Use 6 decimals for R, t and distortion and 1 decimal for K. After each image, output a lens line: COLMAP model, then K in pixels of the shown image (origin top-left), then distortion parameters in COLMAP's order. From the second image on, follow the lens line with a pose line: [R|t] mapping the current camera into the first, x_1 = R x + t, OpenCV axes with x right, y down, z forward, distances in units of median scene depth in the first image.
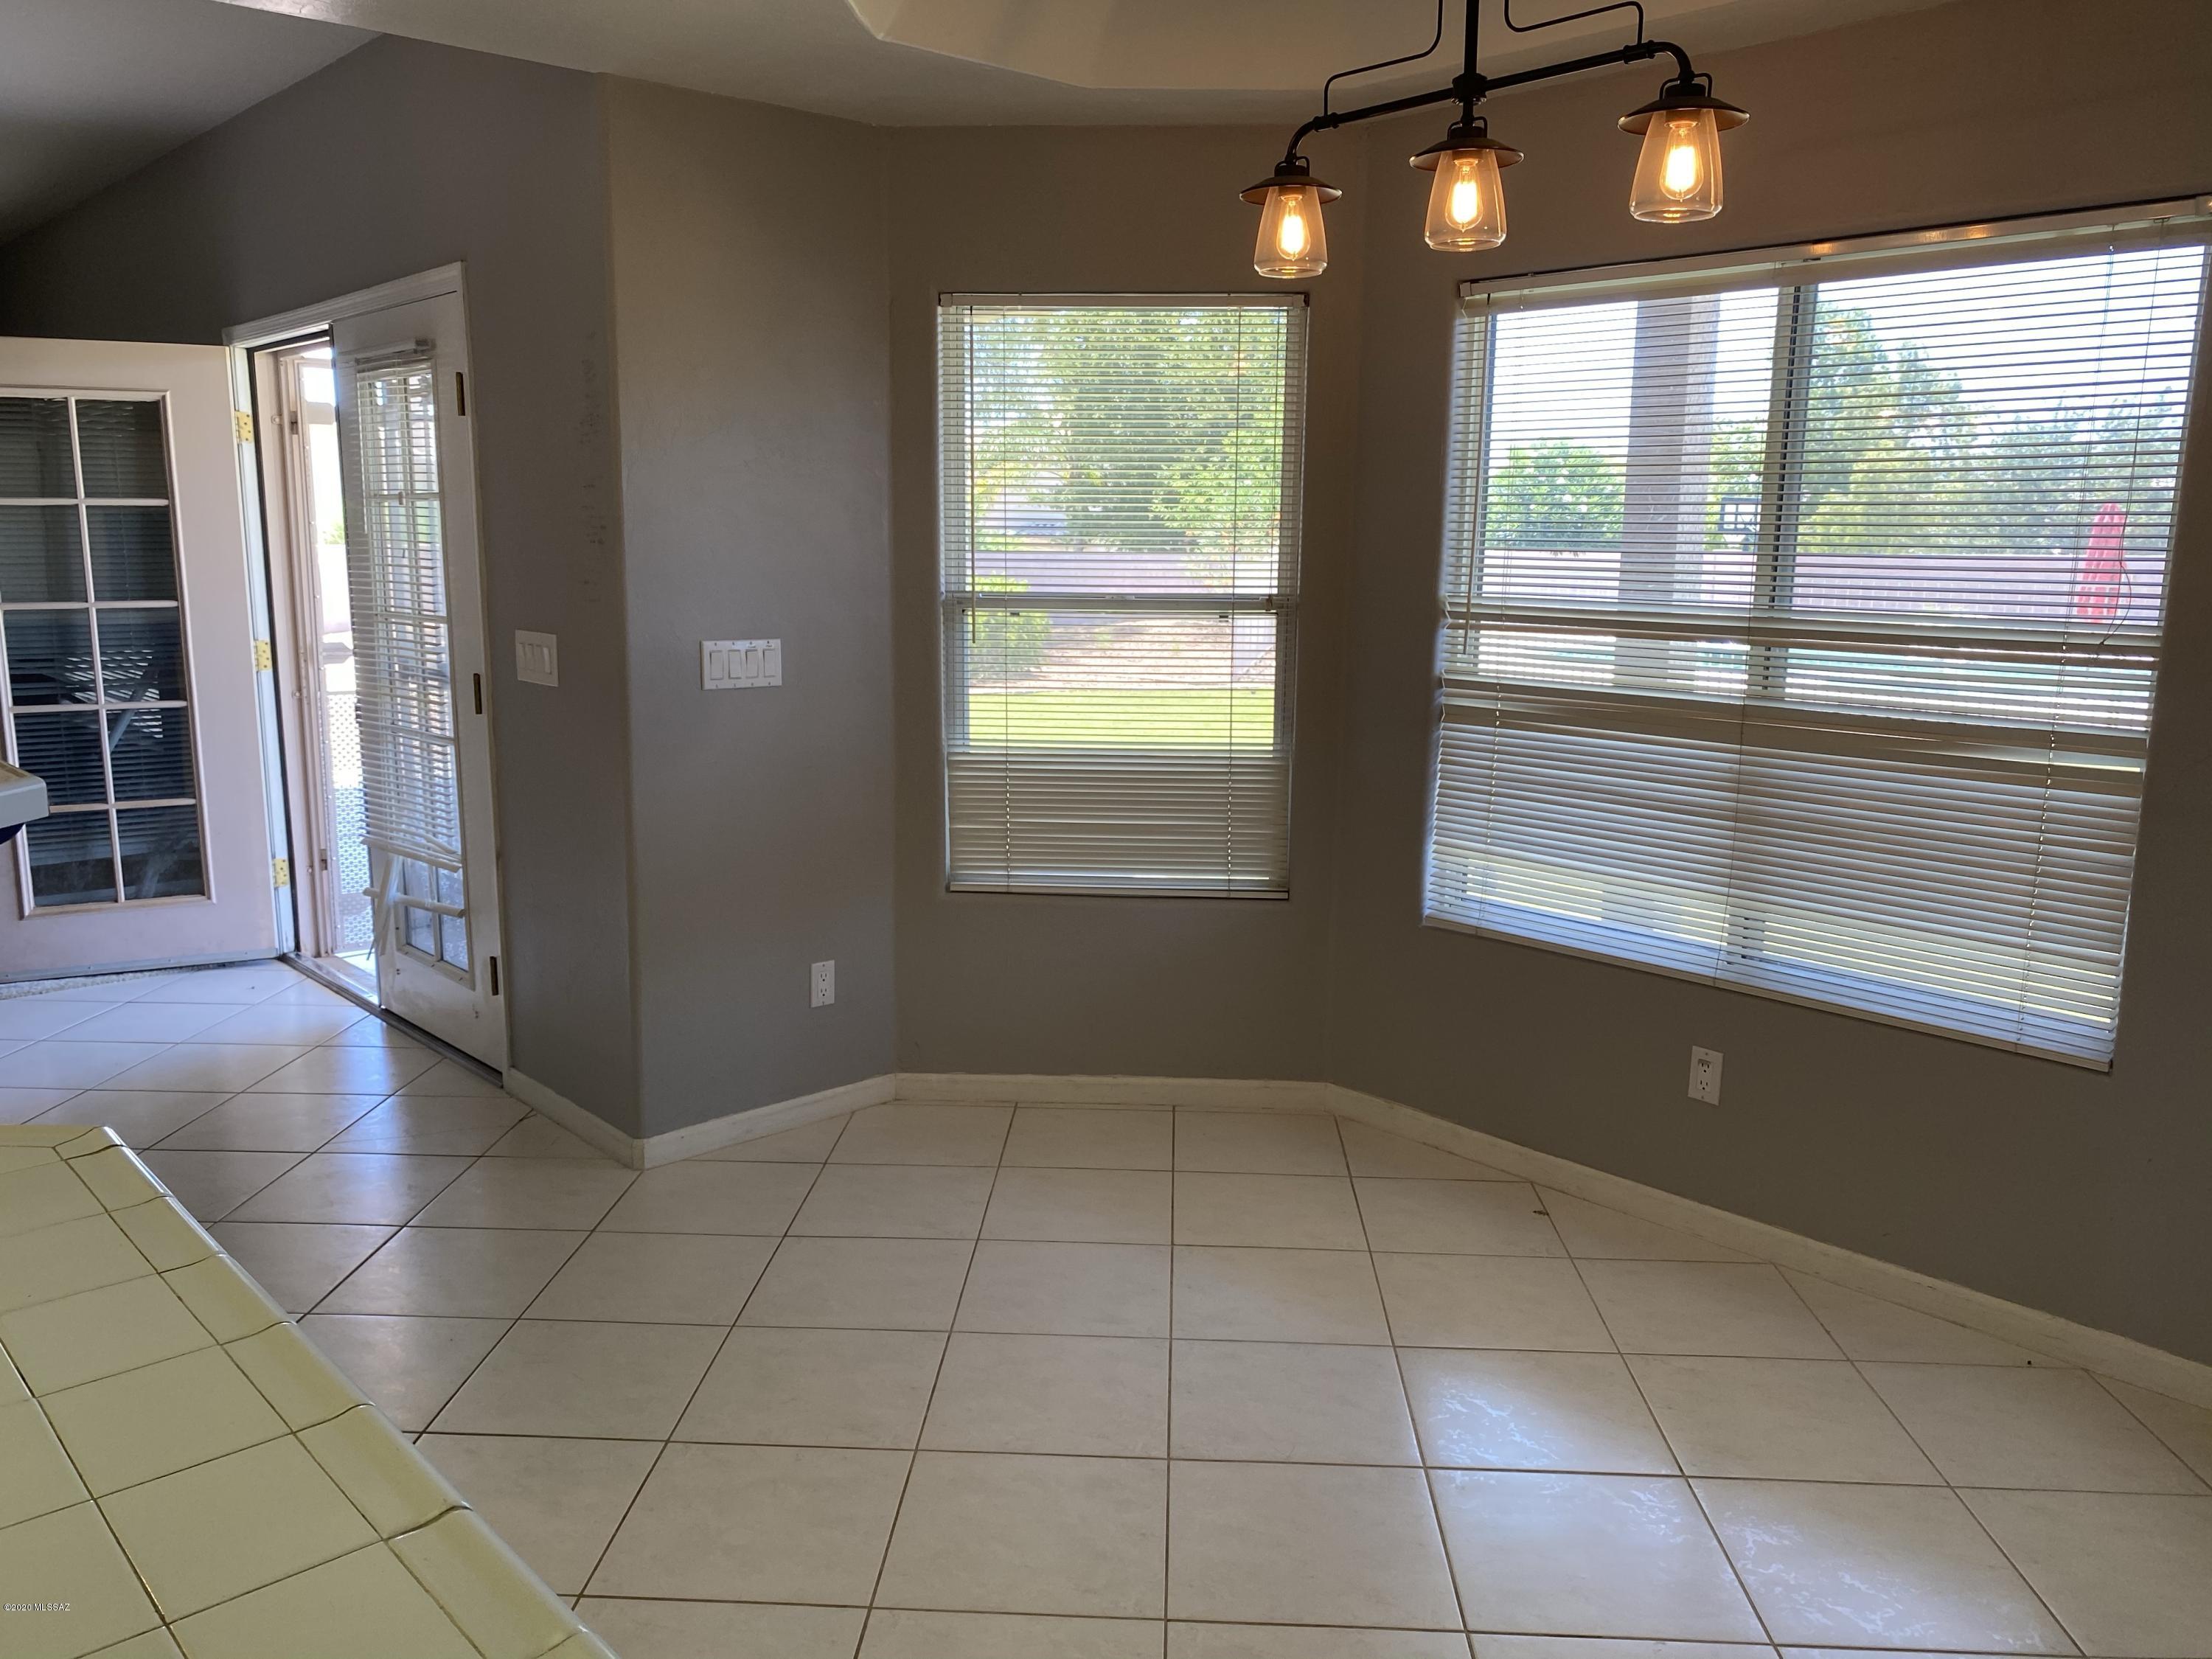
lens RADIAL K [[1696.2, 0, 1104.7], [0, 1696.2, 836.0], [0, 0, 1]] dist [0.028461, -0.034780]
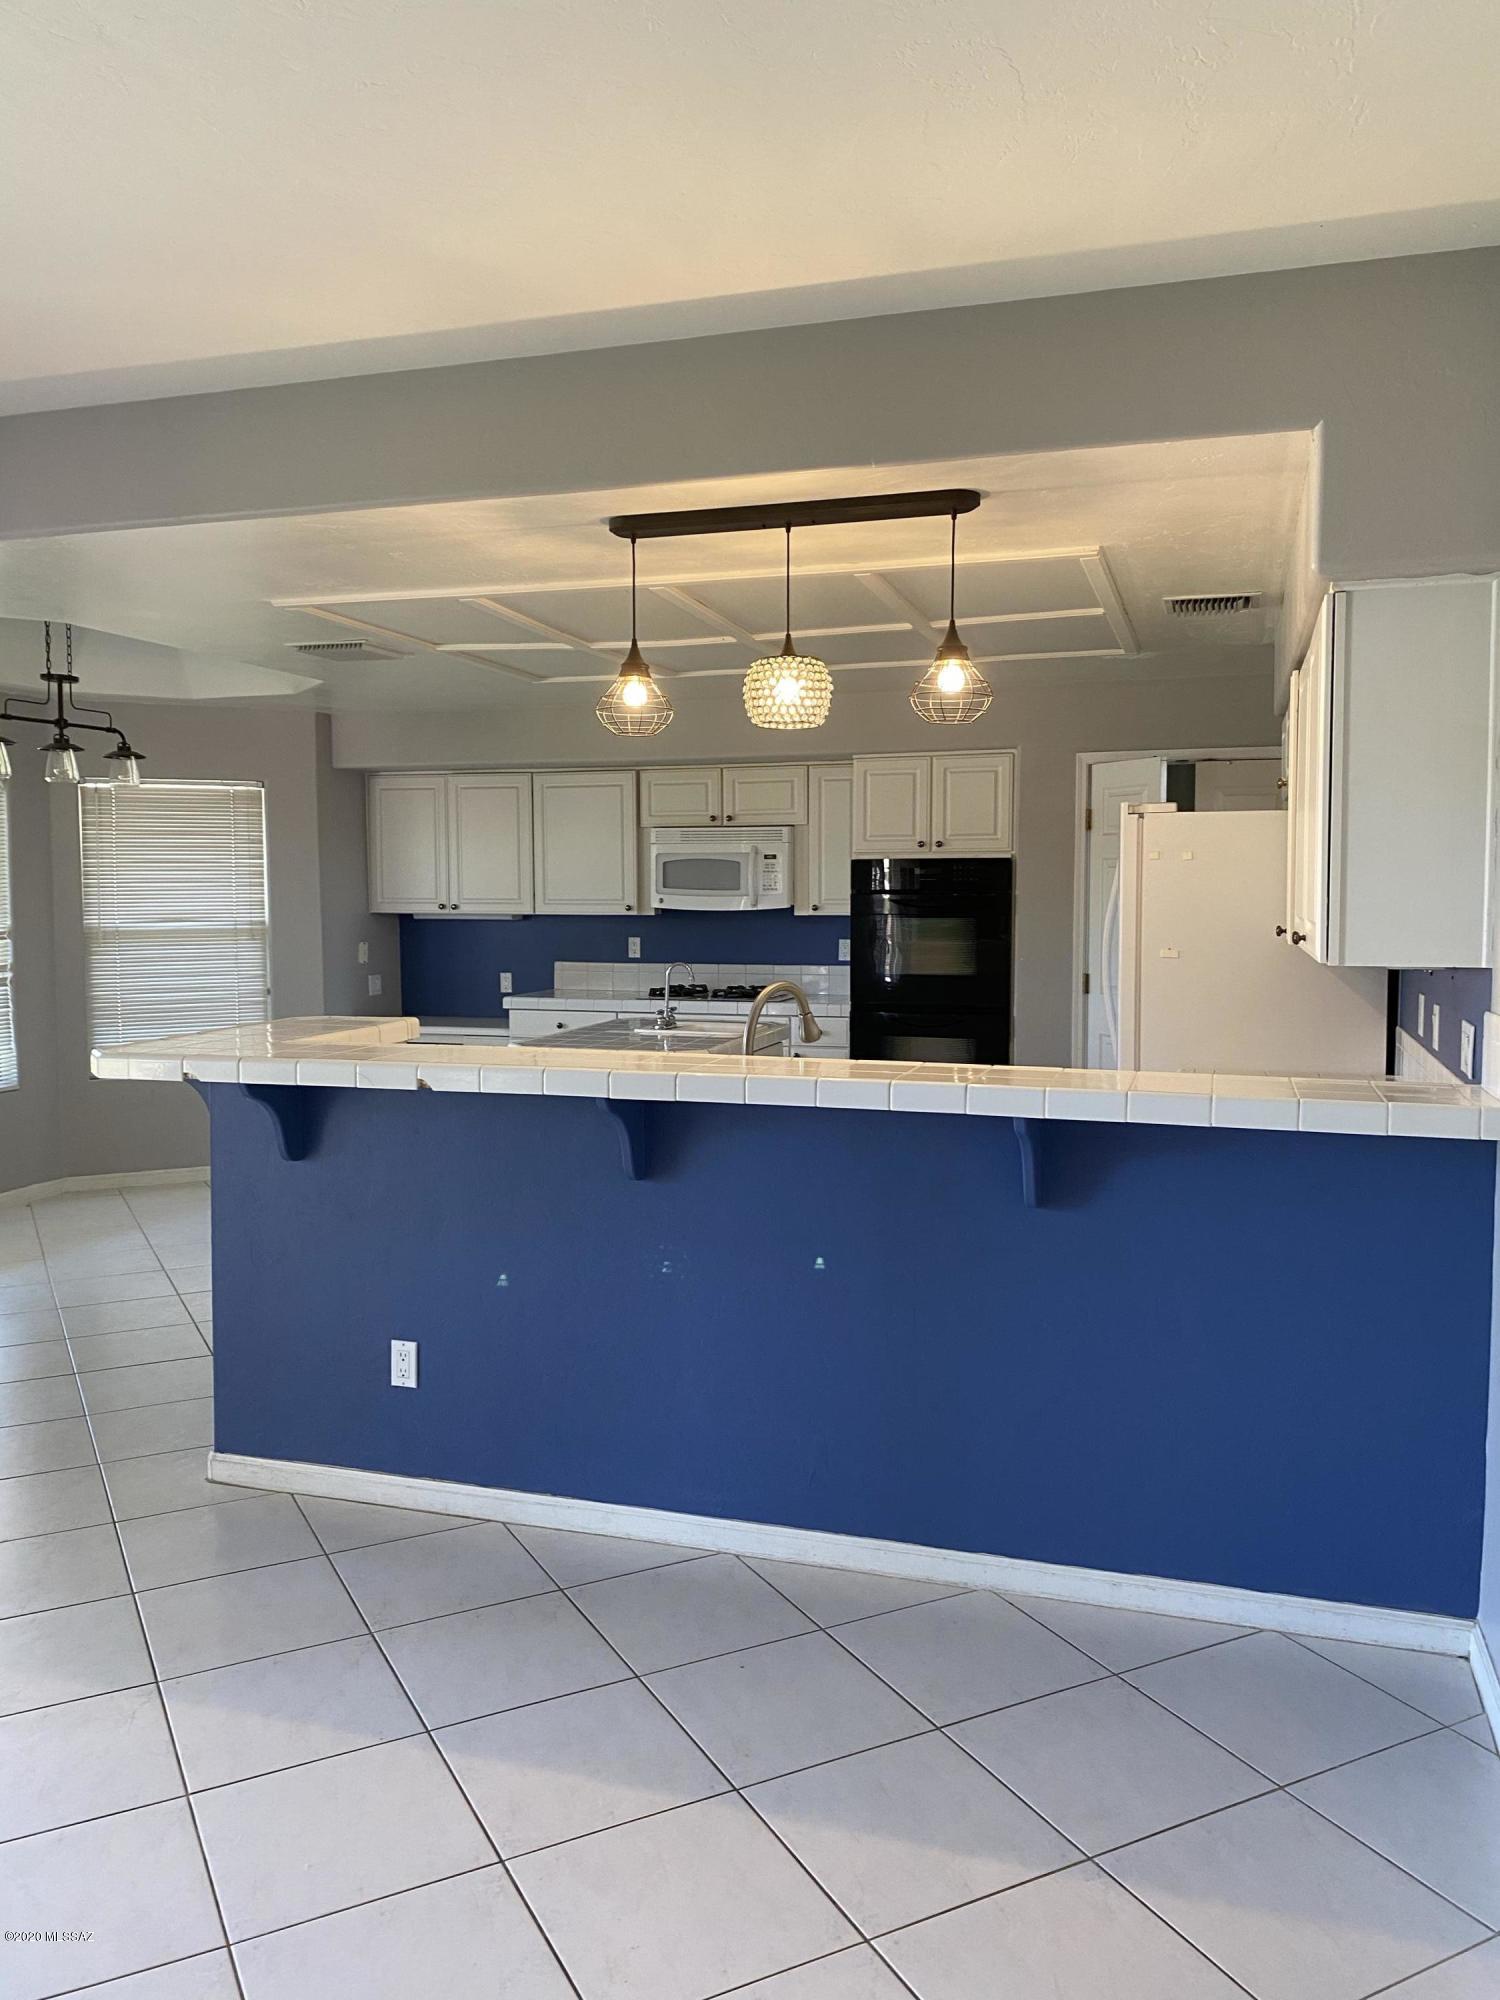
lens RADIAL K [[1533.7, 0, 745.4], [0, 1533.7, 996.8], [0, 0, 1]] dist [0.028461, -0.034780]
pose [[-0.515792, -0.073661, 0.853541, -1.672205], [0.146714, 0.973984, 0.172715, -0.205620], [-0.844058, 0.214311, -0.491566, 0.972695]]
